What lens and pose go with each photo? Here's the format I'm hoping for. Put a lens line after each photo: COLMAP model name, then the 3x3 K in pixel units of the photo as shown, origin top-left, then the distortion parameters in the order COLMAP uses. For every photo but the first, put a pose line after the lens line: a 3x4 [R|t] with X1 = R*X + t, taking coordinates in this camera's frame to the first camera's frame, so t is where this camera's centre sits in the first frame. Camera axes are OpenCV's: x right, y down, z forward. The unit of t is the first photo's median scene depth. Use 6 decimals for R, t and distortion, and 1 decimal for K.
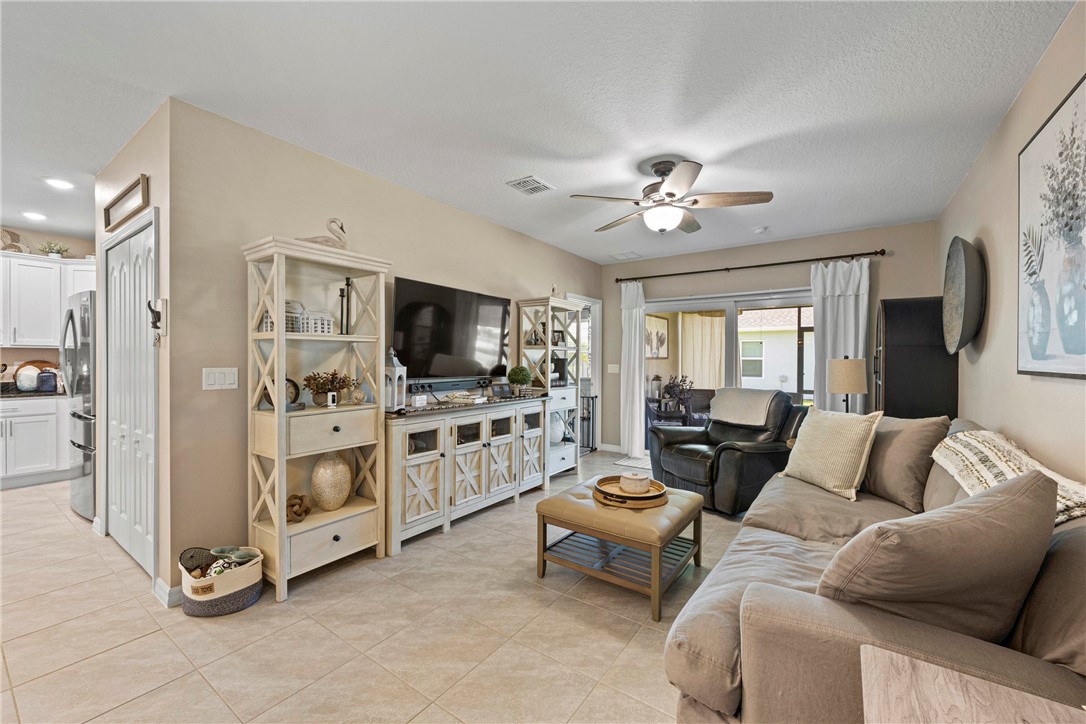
lens RADIAL K [[434.9, 0, 528.3], [0, 434.9, 362.4], [0, 0, 1]] dist [-0.004002, 0.000801]
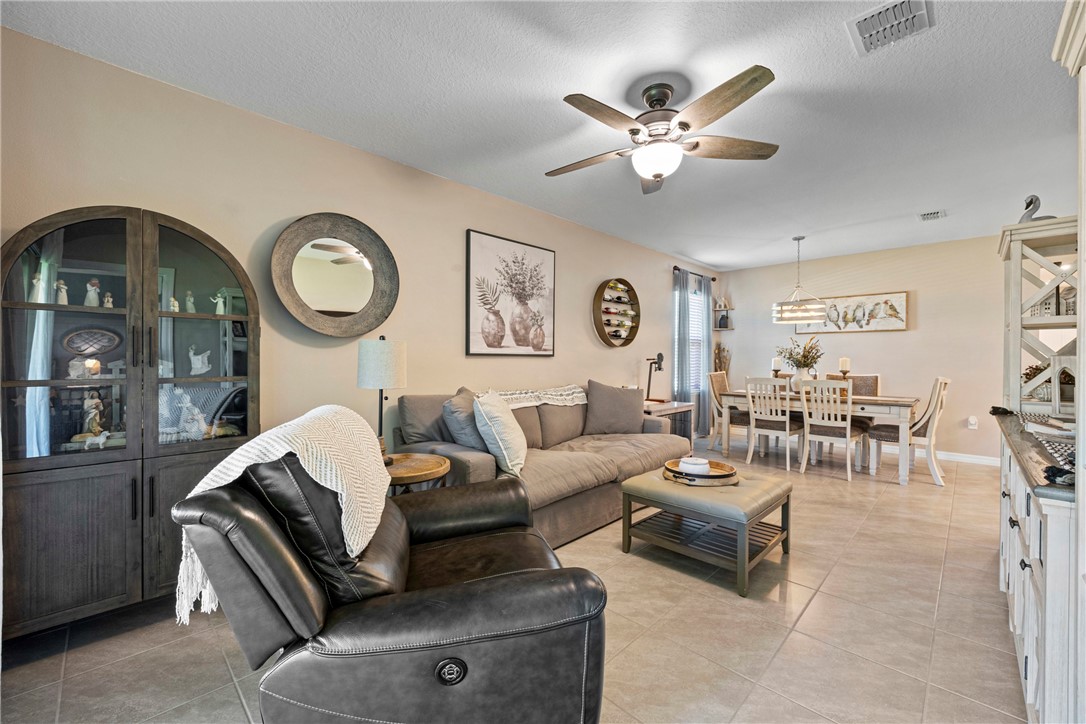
lens RADIAL K [[434.9, 0, 525.9], [0, 434.9, 361.4], [0, 0, 1]] dist [-0.004002, 0.000801]
pose [[-0.985332, -0.011541, 0.170257, 0.286659], [-0.008981, 0.999835, 0.015800, 0.010709], [-0.170411, 0.014039, -0.985273, 1.282888]]
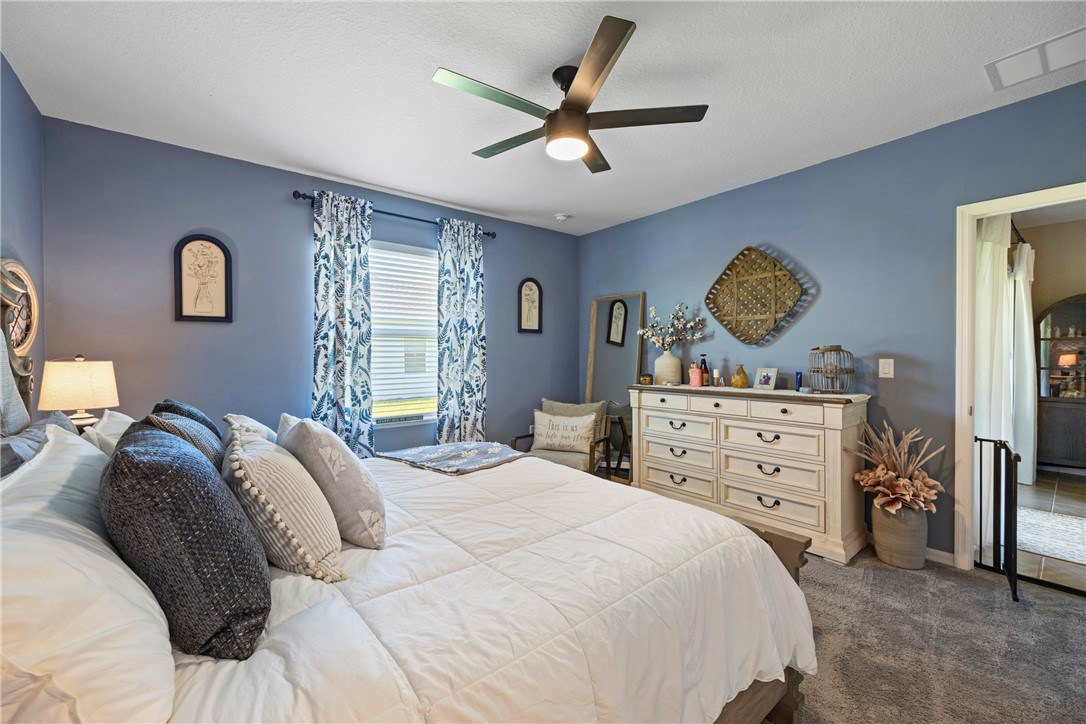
lens RADIAL K [[434.9, 0, 535.7], [0, 434.9, 359.9], [0, 0, 1]] dist [-0.004002, 0.000801]
pose [[0.271914, -0.021008, 0.962092, -0.511821], [0.017438, 0.999705, 0.016901, -0.018478], [-0.962164, 0.012181, 0.272200, 1.848264]]
